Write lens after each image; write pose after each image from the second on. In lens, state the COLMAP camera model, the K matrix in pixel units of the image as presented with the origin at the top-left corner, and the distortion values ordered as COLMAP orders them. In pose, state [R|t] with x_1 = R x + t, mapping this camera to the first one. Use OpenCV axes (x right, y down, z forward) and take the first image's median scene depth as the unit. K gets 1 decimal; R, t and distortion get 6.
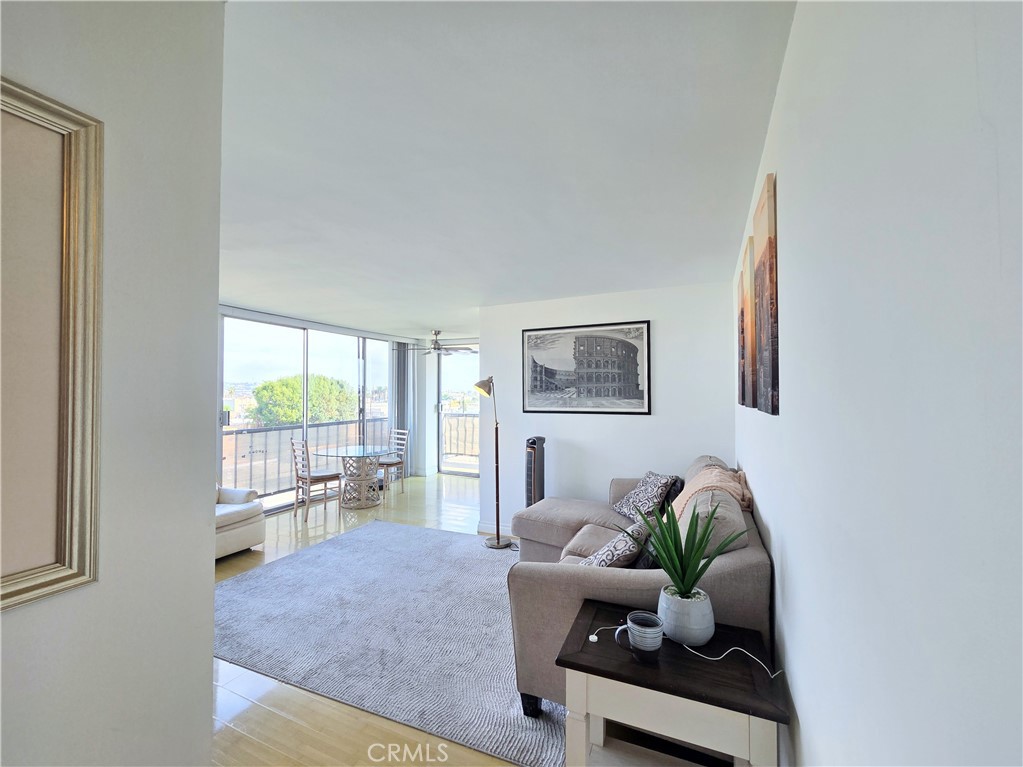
lens RADIAL K [[424.9, 0, 500.7], [0, 424.9, 389.8], [0, 0, 1]] dist [0.010554, 0.000453]
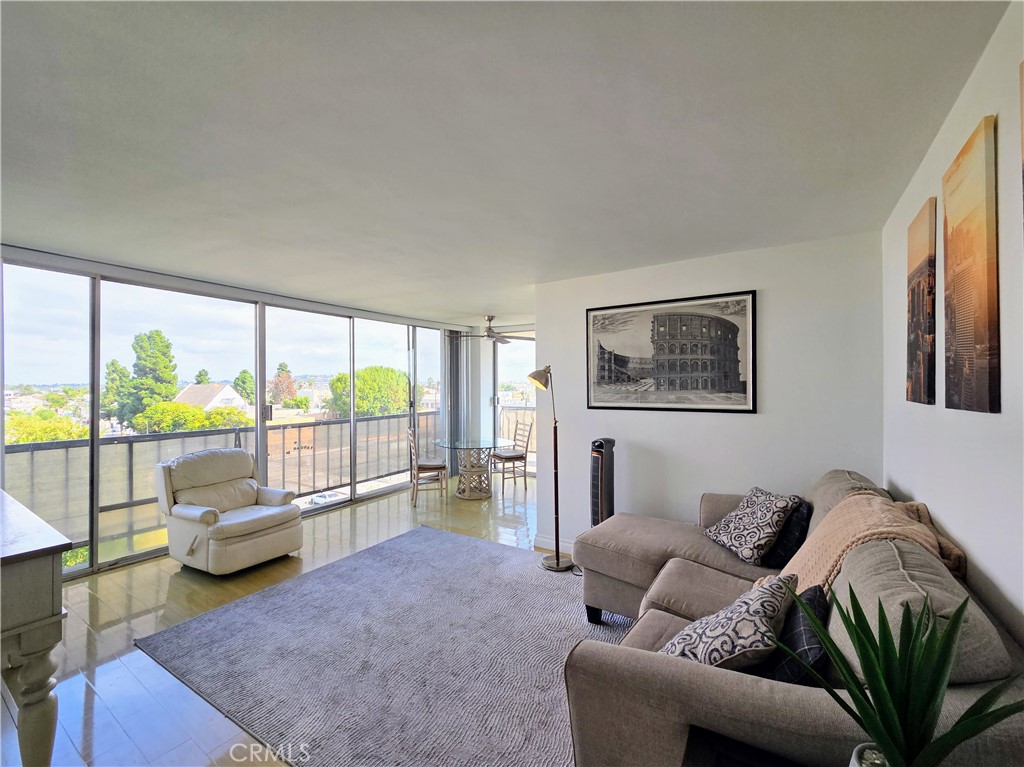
lens RADIAL K [[425.3, 0, 505.4], [0, 425.3, 388.3], [0, 0, 1]] dist [0.010554, 0.000453]
pose [[0.990639, -0.002238, -0.136488, 0.007624], [0.004676, 0.999835, 0.017550, -0.001895], [0.136426, -0.018024, 0.990486, 0.158237]]
